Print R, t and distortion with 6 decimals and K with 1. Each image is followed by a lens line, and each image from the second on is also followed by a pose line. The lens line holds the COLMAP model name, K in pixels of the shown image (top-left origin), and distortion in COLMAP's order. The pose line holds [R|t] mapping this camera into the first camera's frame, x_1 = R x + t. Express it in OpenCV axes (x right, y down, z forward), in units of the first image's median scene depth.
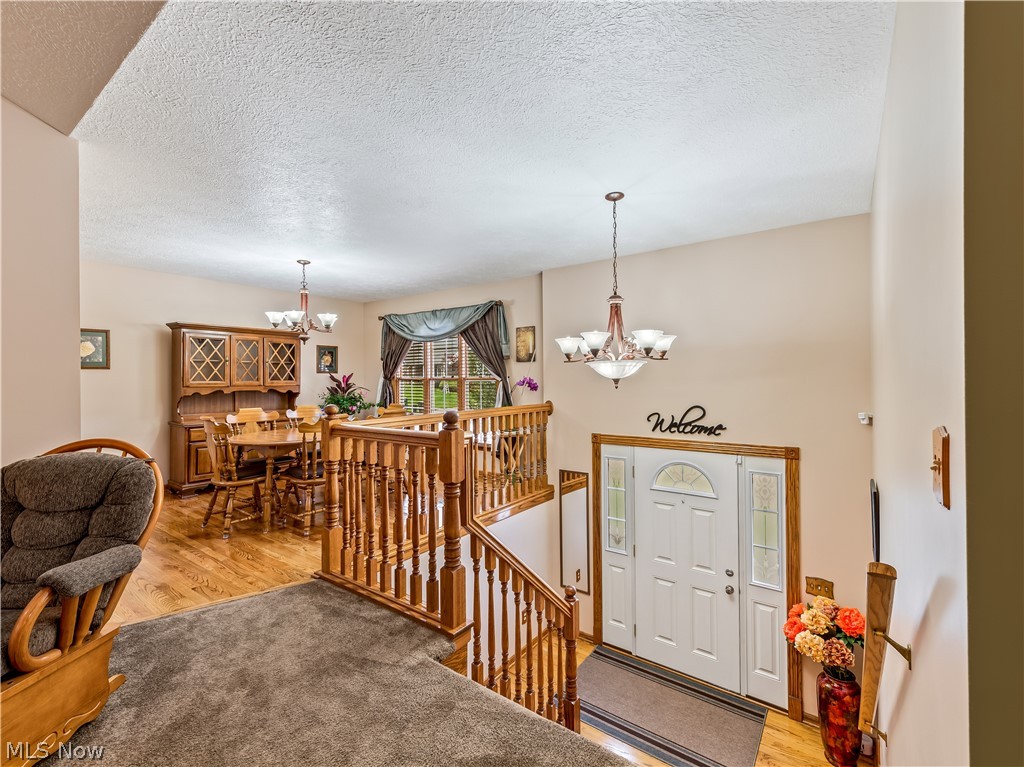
lens RADIAL K [[461.2, 0, 511.4], [0, 461.2, 380.5], [0, 0, 1]] dist [-0.000086, -0.000071]
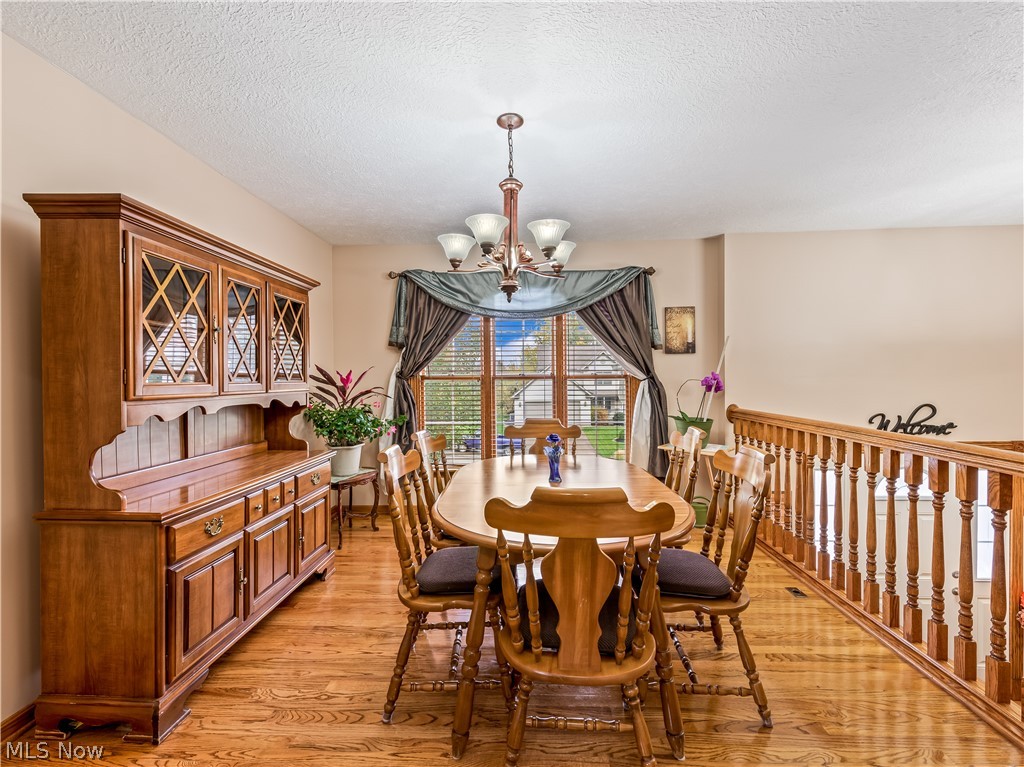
lens RADIAL K [[461.2, 0, 511.2], [0, 461.2, 385.6], [0, 0, 1]] dist [-0.000086, -0.000071]
pose [[0.829522, -0.011980, 0.558346, -0.678649], [0.007550, 0.999919, 0.010238, 0.001792], [-0.558423, -0.004277, 0.829545, 0.585153]]
